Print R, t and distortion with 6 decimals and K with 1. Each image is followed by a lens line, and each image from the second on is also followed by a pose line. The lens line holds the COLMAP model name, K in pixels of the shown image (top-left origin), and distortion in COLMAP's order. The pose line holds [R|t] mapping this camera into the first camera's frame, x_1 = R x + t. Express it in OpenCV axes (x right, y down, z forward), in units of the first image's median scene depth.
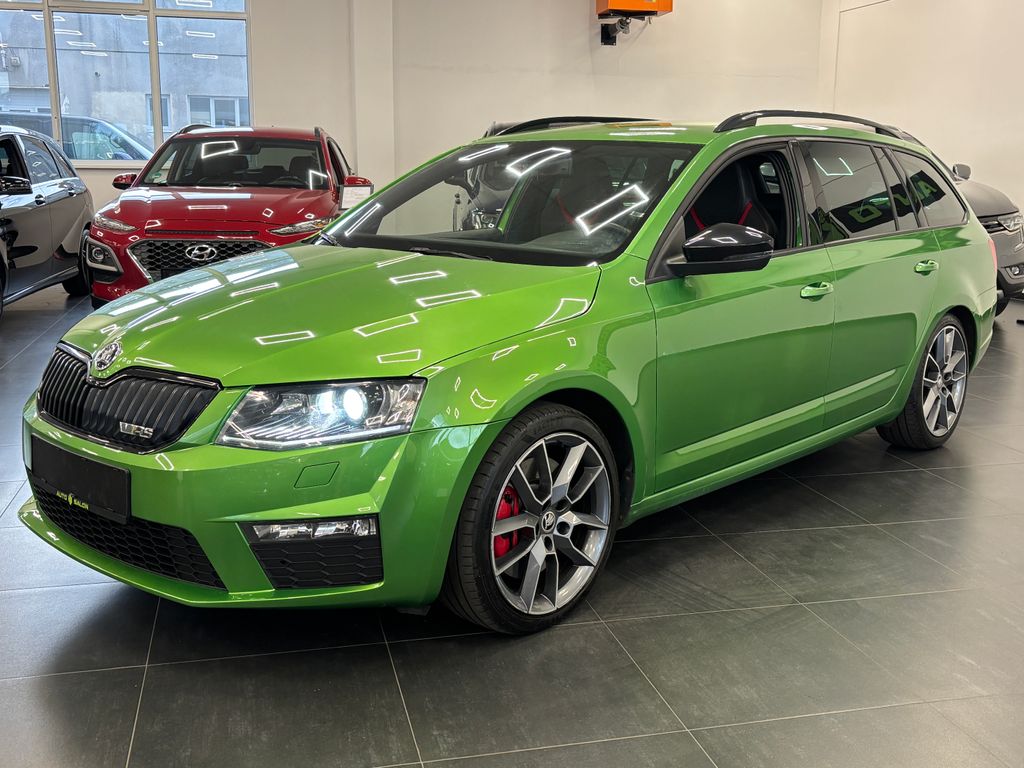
lens RADIAL K [[1085.7, 0, 512.0], [0, 1085.7, 384.0], [0, 0, 1]] dist [0.003661, 0.004171]
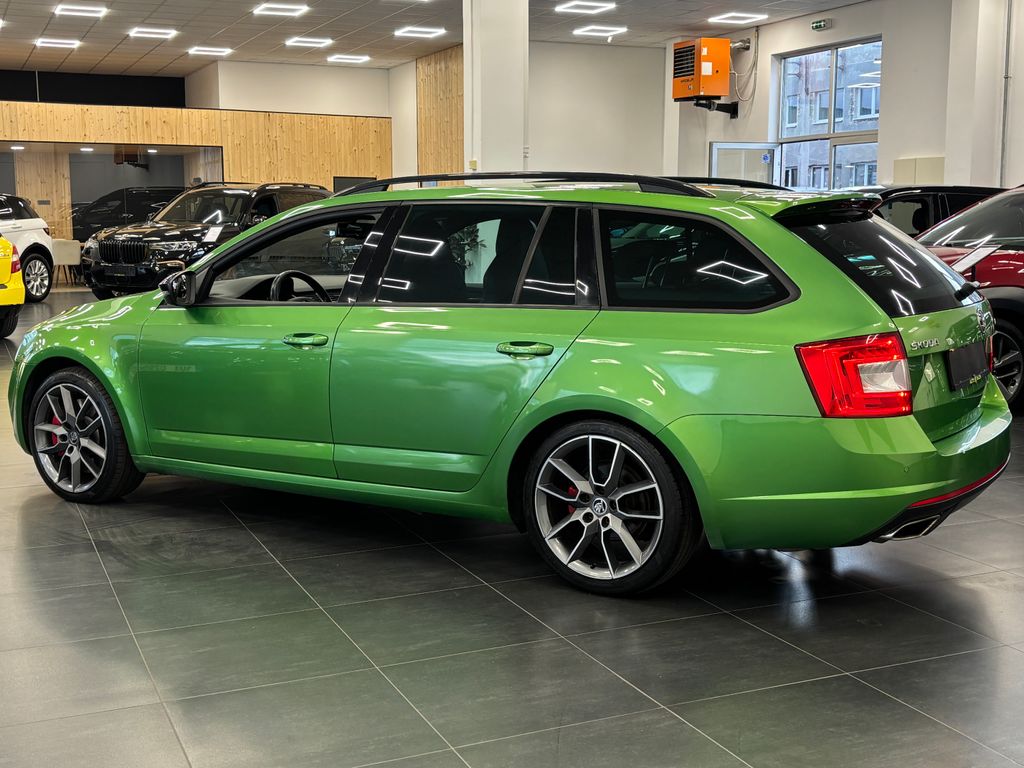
lens RADIAL K [[1206.3, 0, 512.0], [0, 1206.3, 384.0], [0, 0, 1]] dist [-0.000144, -0.006203]
pose [[0.196176, 0.120517, -0.973135, 1.555610], [-0.188156, 0.978603, 0.083263, -0.188709], [0.962347, 0.166767, 0.214654, 0.967556]]
